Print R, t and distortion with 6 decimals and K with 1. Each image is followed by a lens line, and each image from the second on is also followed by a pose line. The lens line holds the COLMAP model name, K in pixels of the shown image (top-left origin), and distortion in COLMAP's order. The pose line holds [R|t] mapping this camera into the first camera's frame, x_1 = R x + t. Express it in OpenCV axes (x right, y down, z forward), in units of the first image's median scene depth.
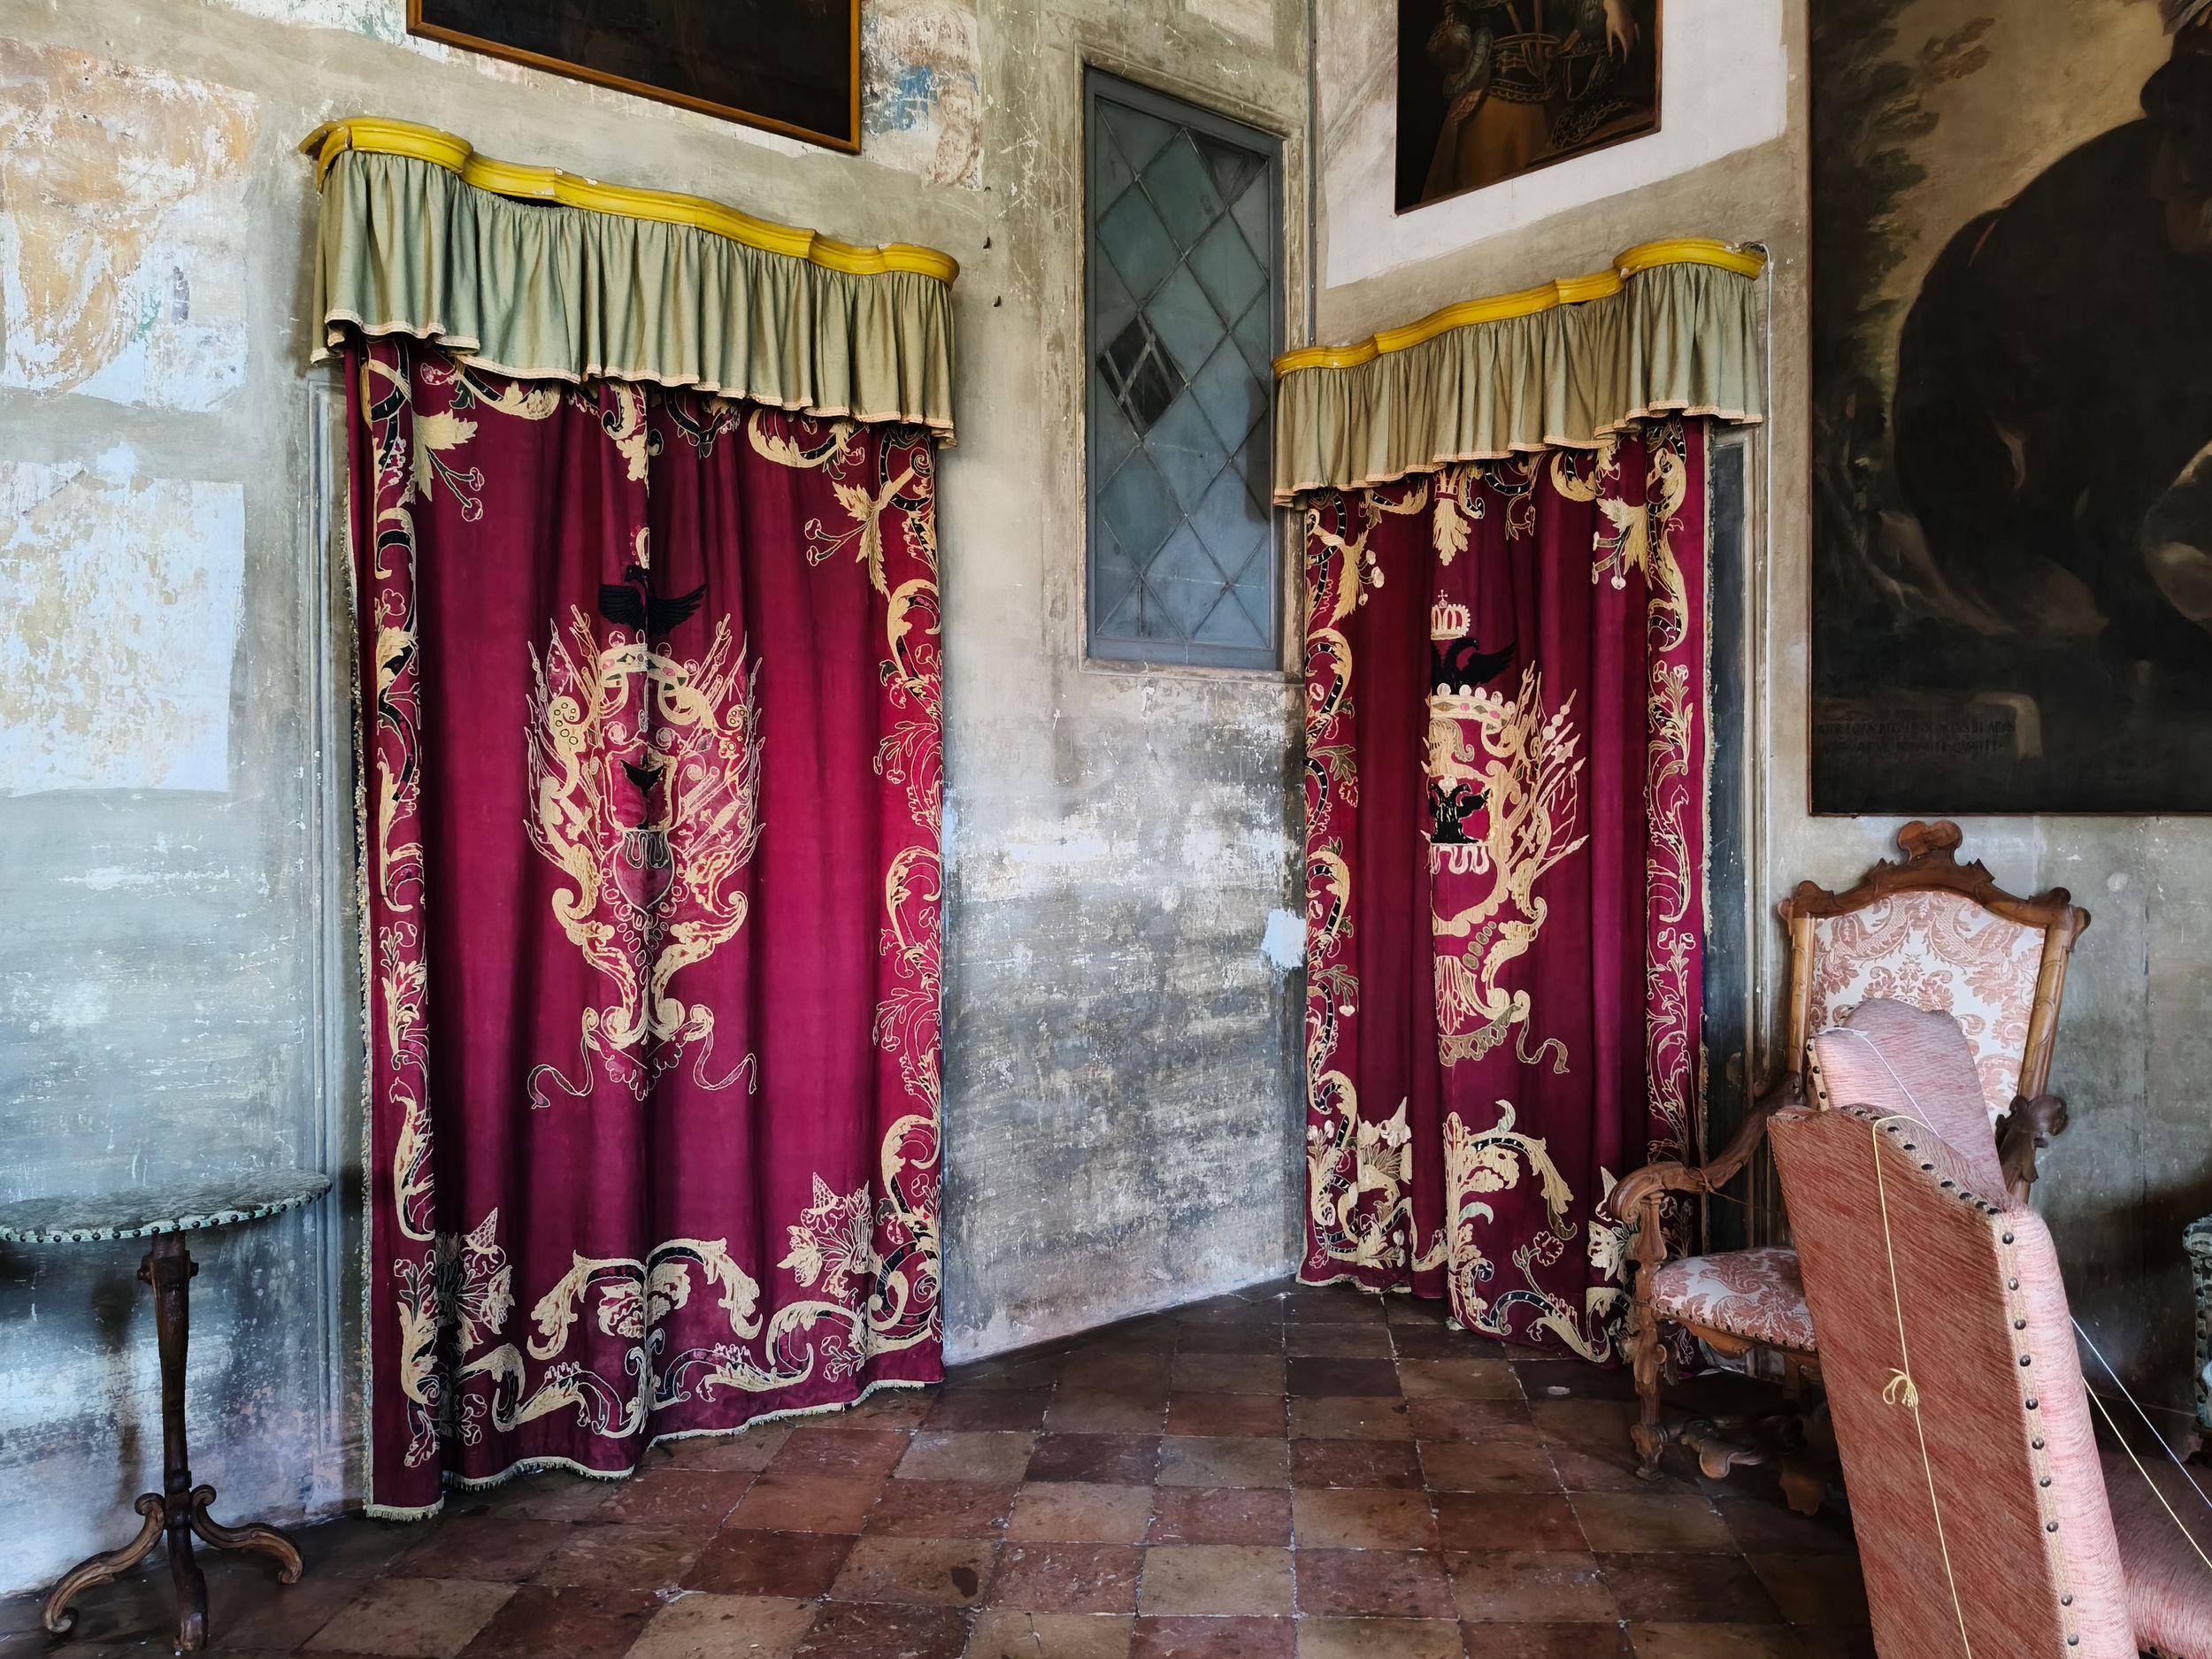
lens RADIAL K [[1736.2, 0, 1101.0], [0, 1736.2, 832.4], [0, 0, 1]] dist [0.066549, -0.133522]
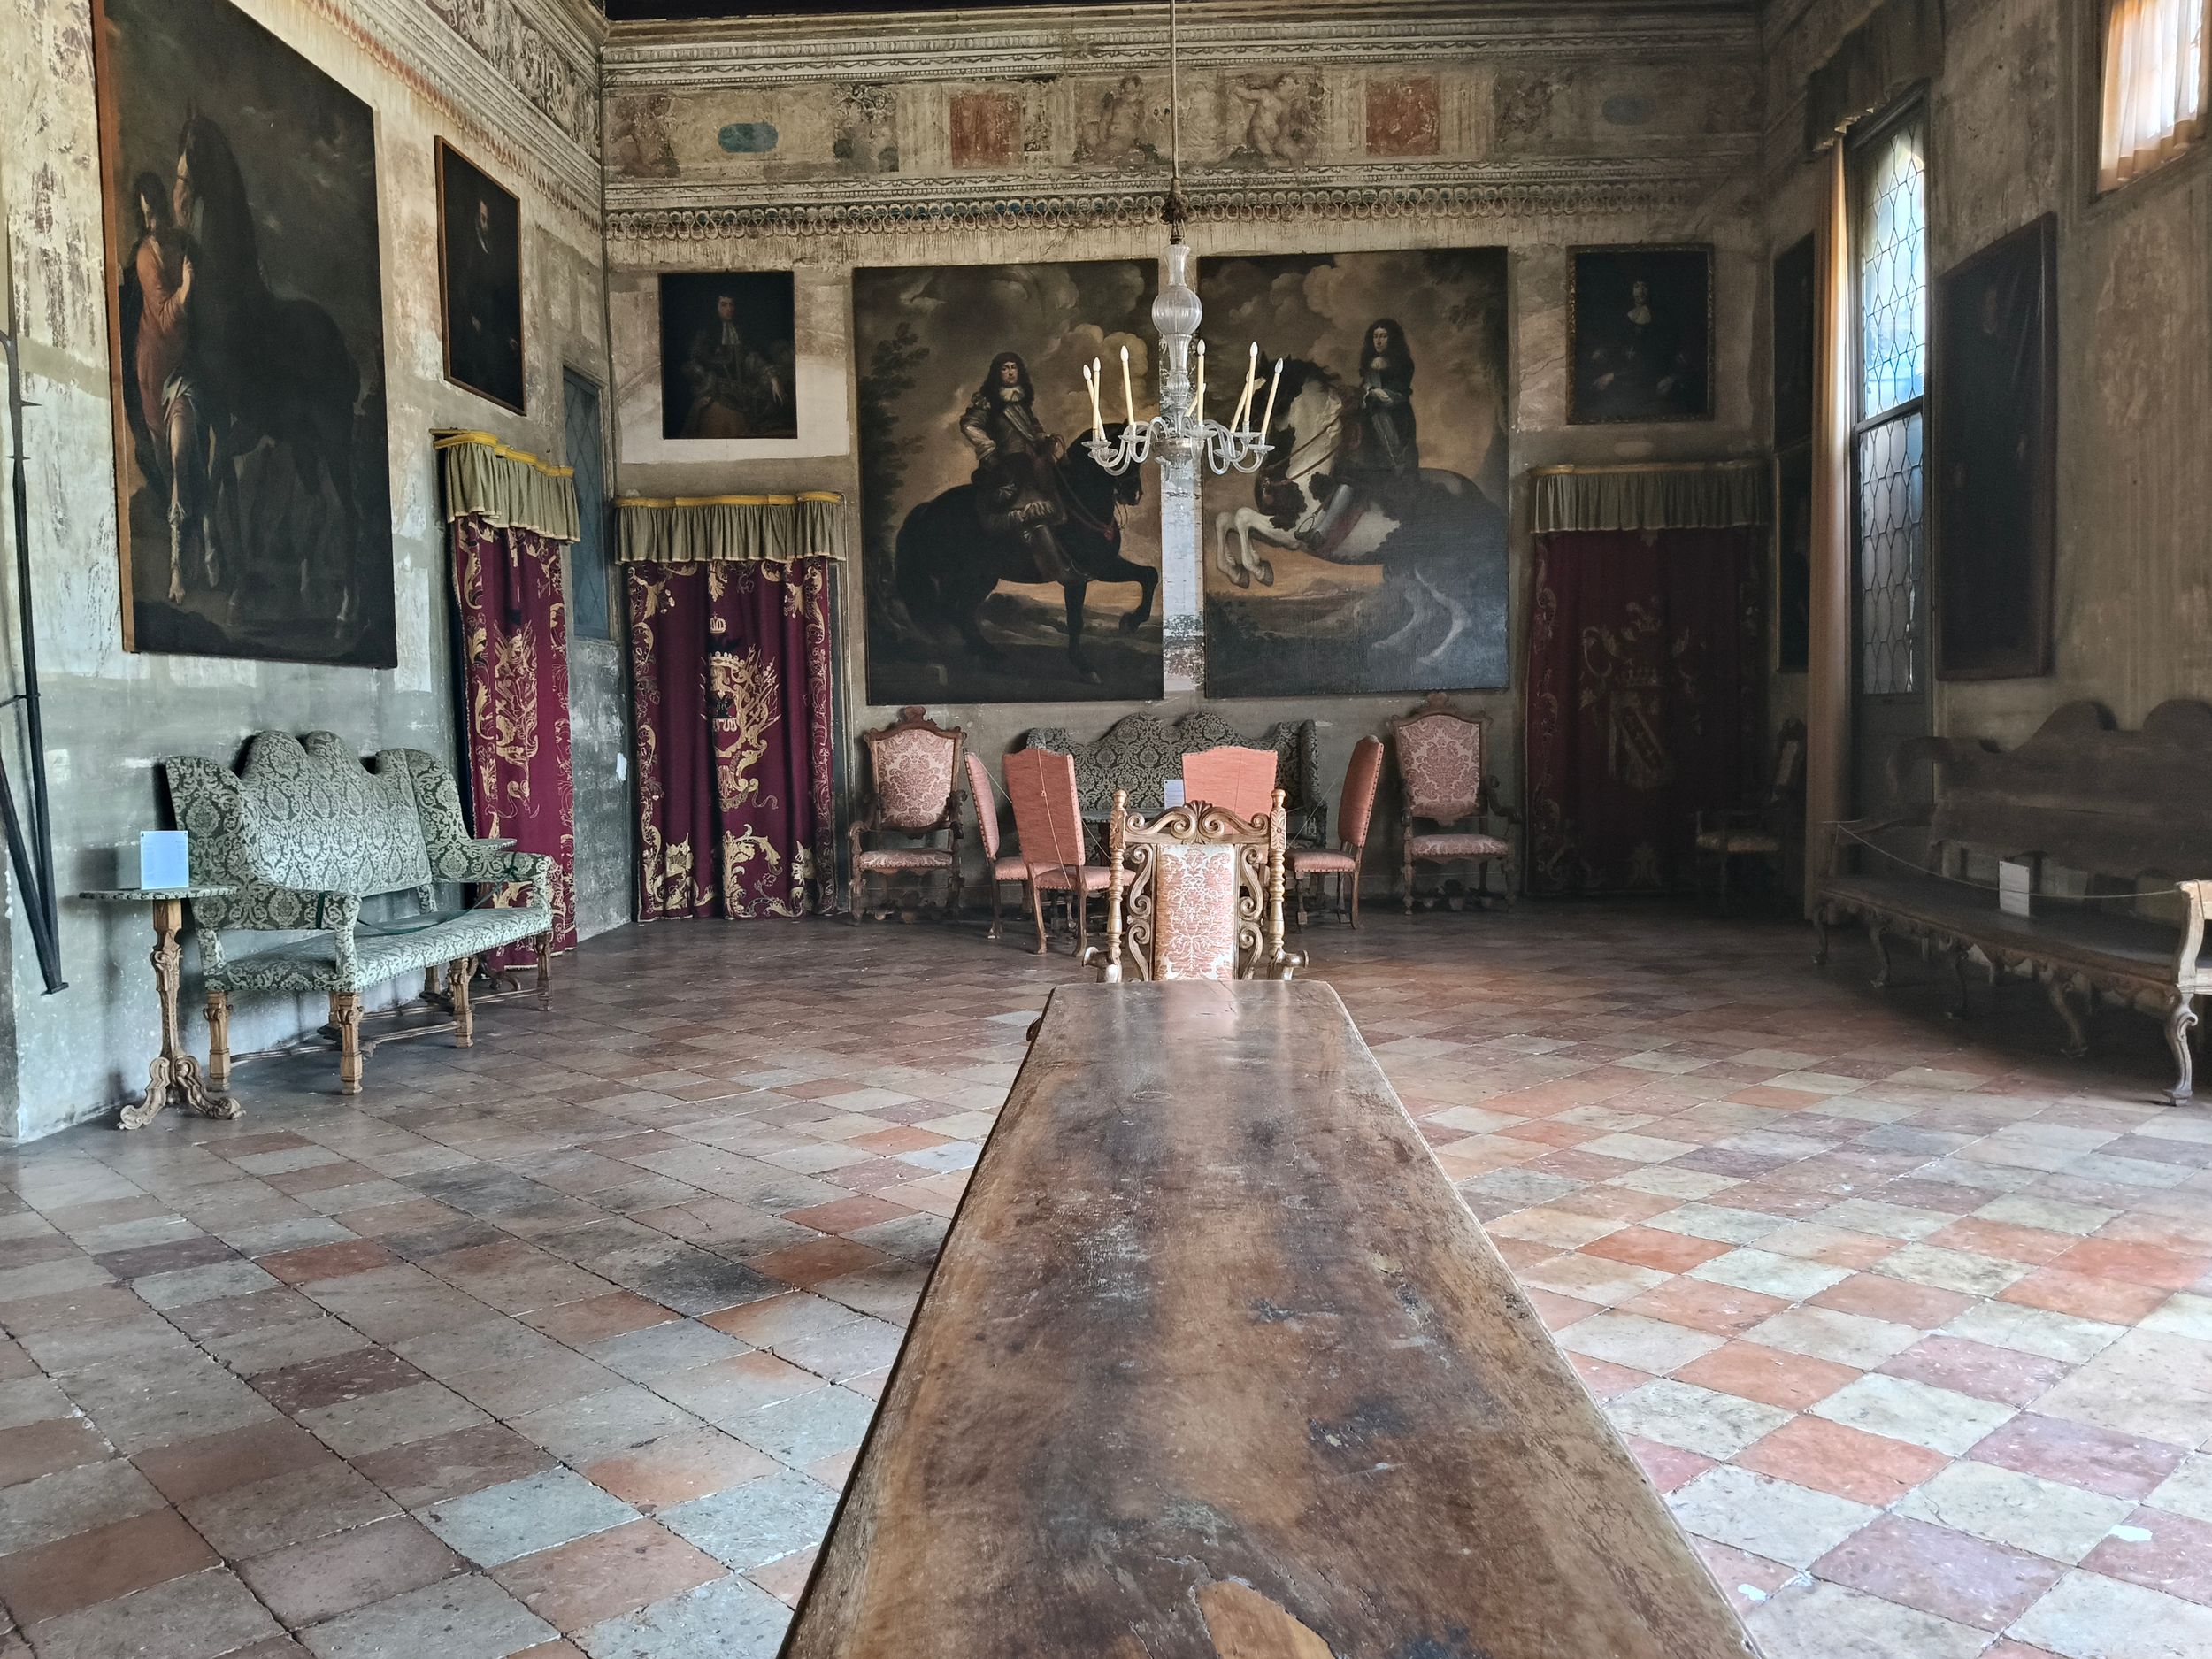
lens RADIAL K [[1815.0, 0, 1126.7], [0, 1815.0, 833.4], [0, 0, 1]] dist [0.058006, -0.002567]
pose [[0.666365, -0.053428, 0.743709, -1.313143], [0.024843, 0.998467, 0.049471, 0.054209], [-0.745212, -0.014489, 0.666671, -1.097893]]
